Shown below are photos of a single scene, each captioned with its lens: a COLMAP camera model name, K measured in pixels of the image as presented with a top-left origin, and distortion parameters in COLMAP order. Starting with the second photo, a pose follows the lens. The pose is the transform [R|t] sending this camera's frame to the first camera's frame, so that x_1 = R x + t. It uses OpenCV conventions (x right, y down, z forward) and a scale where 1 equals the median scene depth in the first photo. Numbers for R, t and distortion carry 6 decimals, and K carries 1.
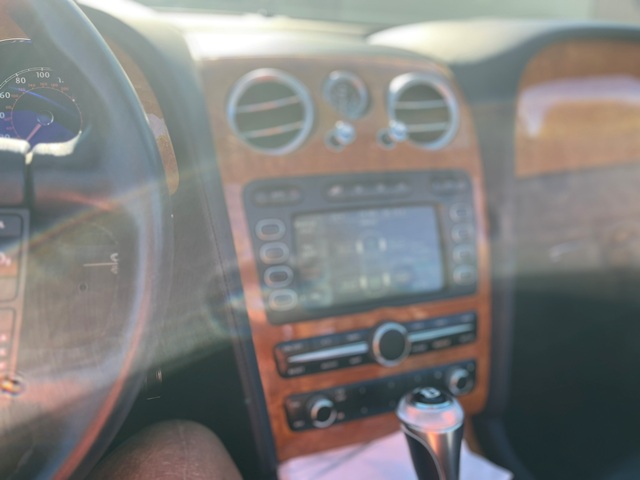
lens RADIAL K [[442.6, 0, 320.0], [0, 442.6, 240.0], [0, 0, 1]] dist [-0.000136, -0.000686]
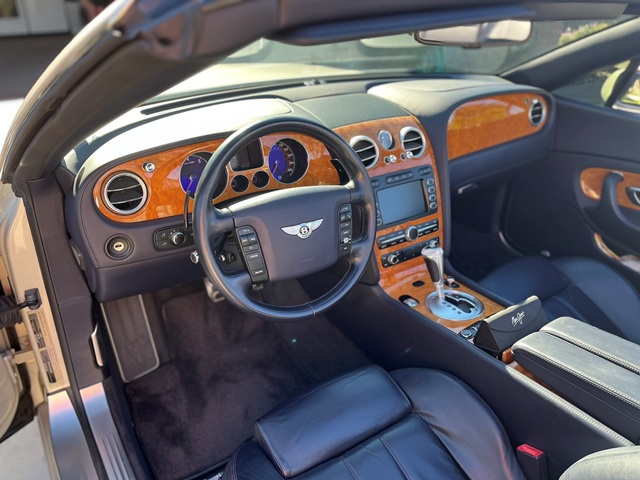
lens RADIAL K [[468.4, 0, 320.0], [0, 468.4, 240.0], [0, 0, 1]] dist [0.056431, -0.094720]
pose [[0.966837, -0.125216, 0.222590, -1.060890], [0.092701, 0.984179, 0.150989, -0.222983], [-0.237975, -0.125348, 0.963149, -1.701163]]
